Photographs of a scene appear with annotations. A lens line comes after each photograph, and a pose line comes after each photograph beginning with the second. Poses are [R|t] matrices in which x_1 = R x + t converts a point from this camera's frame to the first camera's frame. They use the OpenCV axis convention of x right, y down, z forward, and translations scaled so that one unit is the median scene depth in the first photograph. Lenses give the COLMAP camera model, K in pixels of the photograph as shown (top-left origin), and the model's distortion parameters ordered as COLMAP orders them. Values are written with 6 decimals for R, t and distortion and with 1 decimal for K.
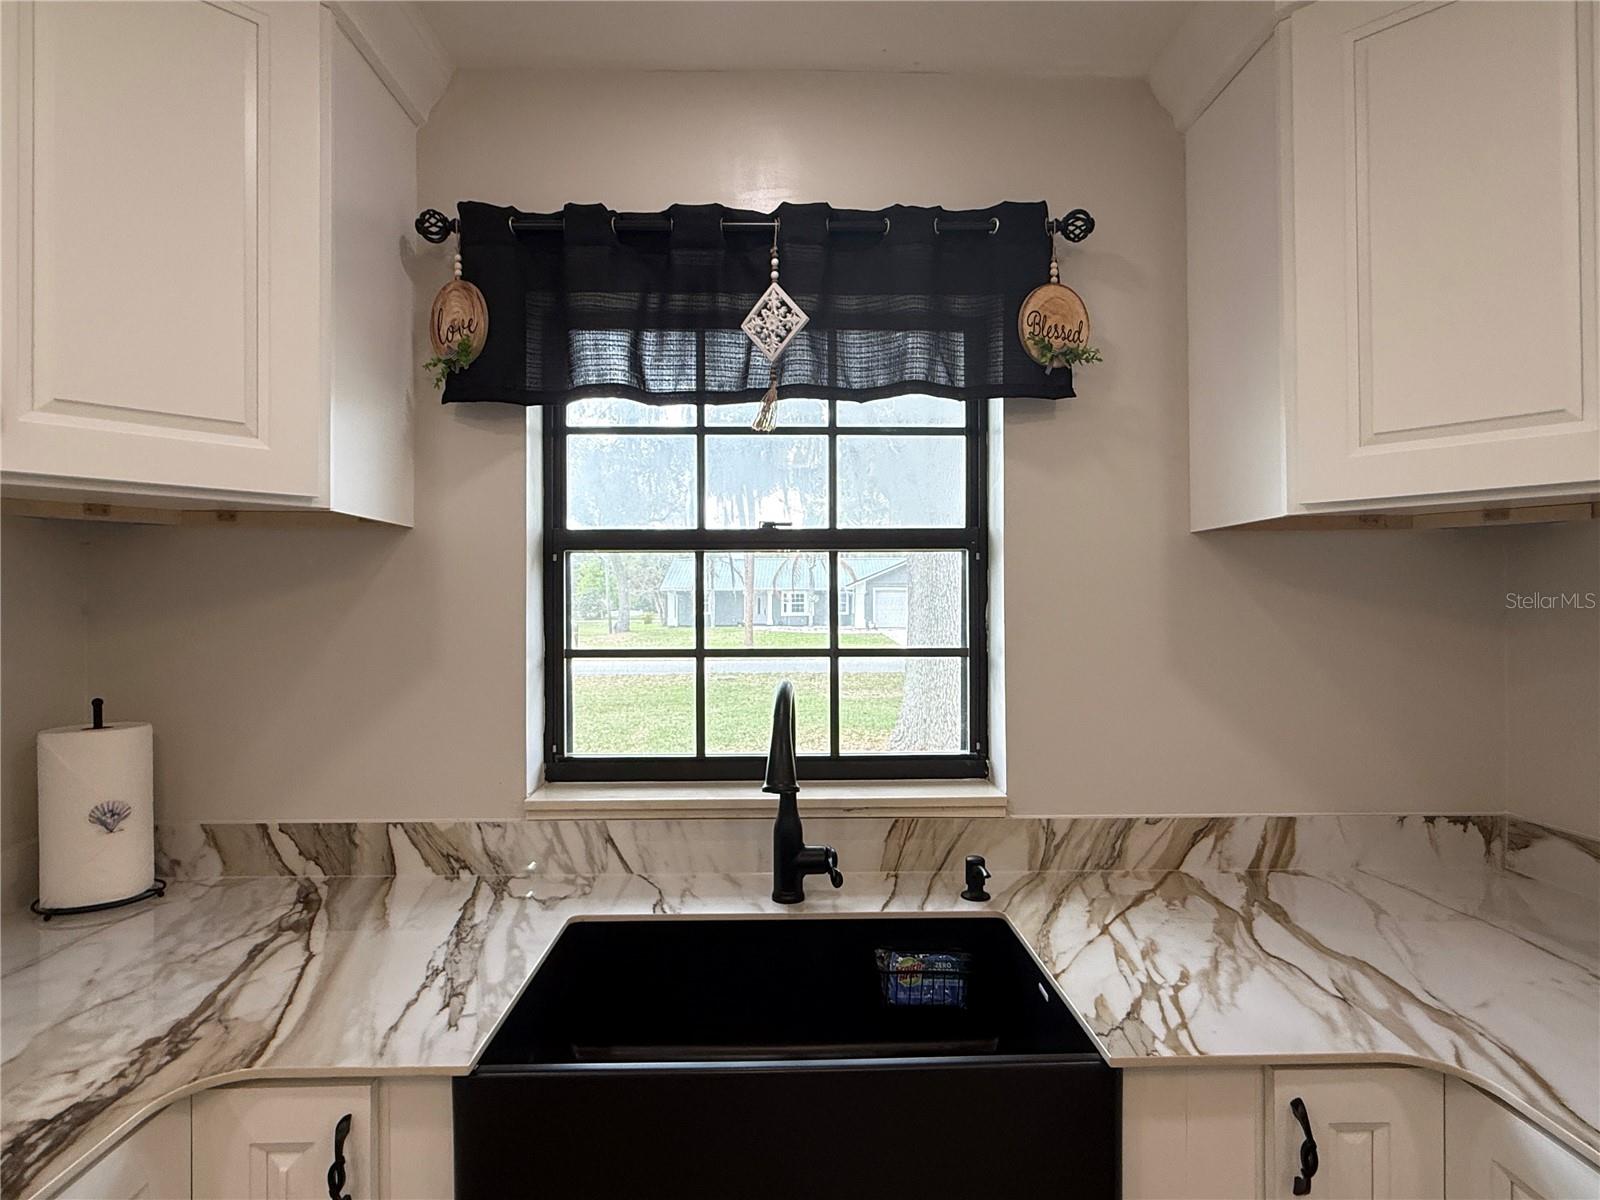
lens RADIAL K [[833.6, 0, 789.8], [0, 833.6, 604.5], [0, 0, 1]] dist [-0.007063, 0.003384]
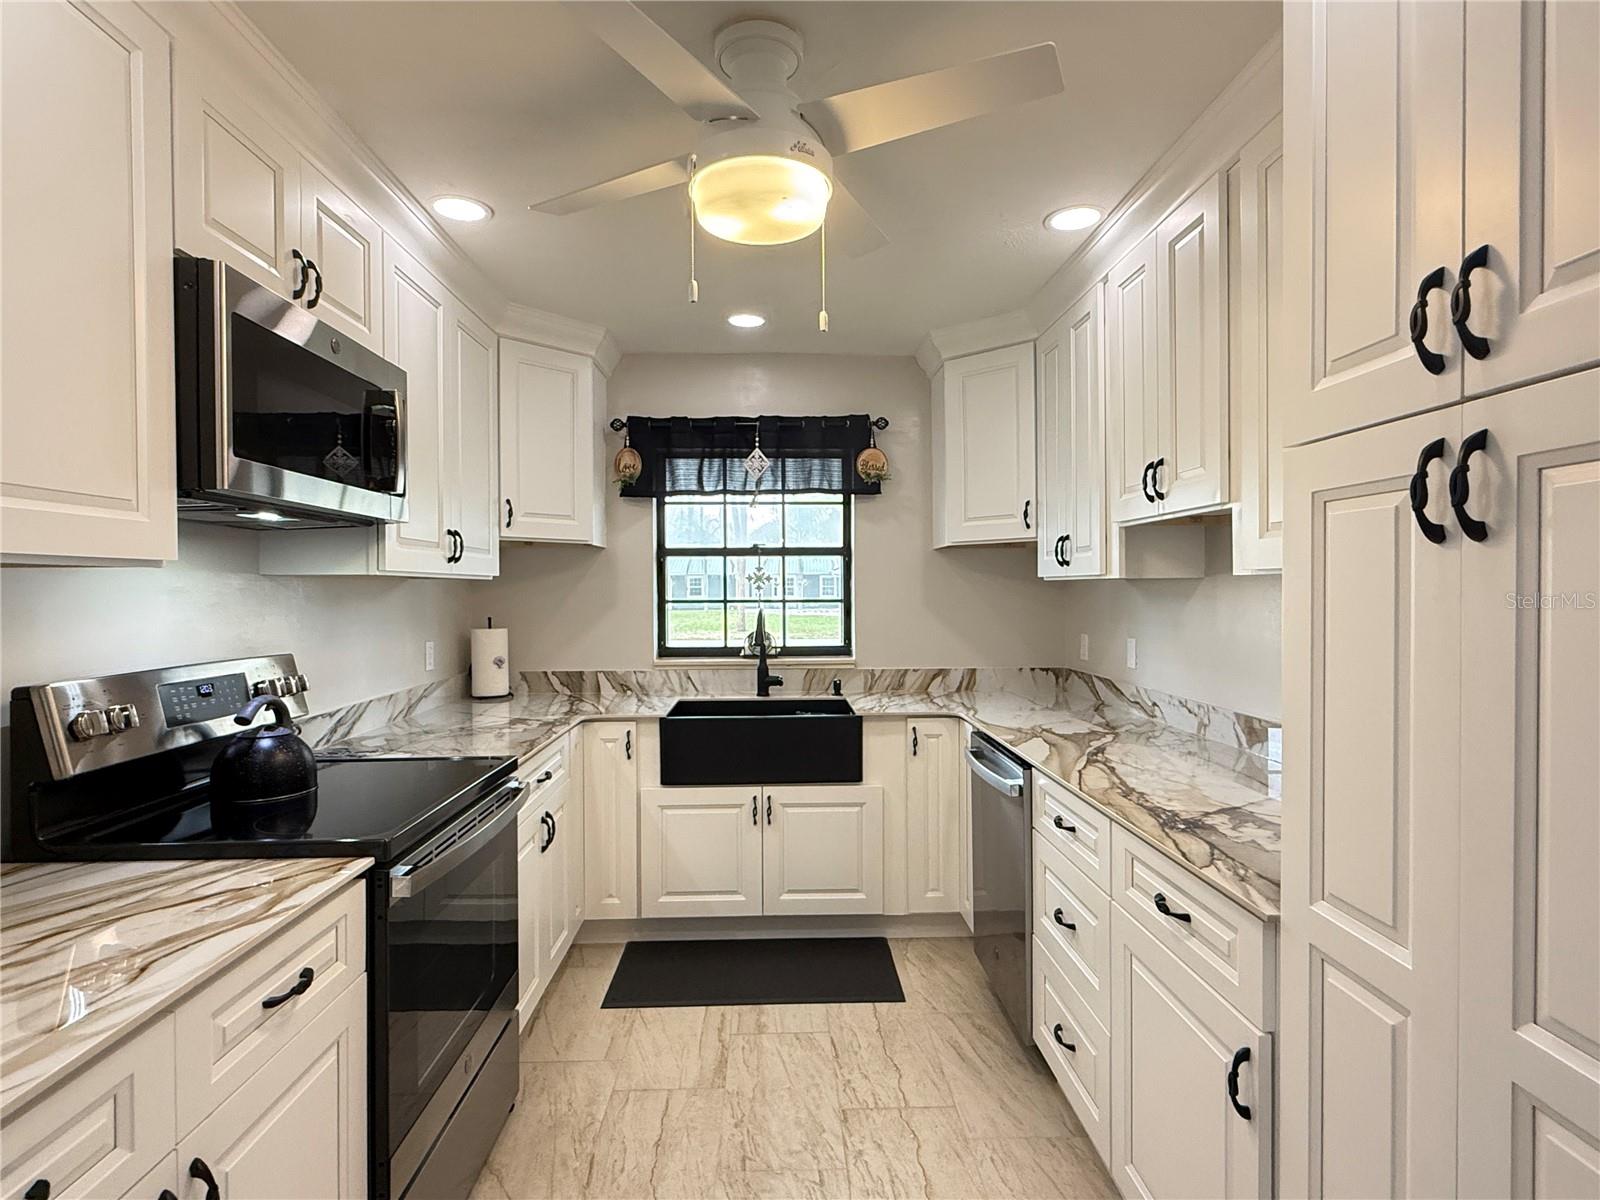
lens RADIAL K [[833.6, 0, 816.2], [0, 833.6, 593.6], [0, 0, 1]] dist [-0.007063, 0.003384]
pose [[0.999164, -0.003133, 0.040770, 0.053149], [0.002886, 0.999977, 0.006126, 0.025699], [-0.040789, -0.006003, 0.999150, -1.423893]]
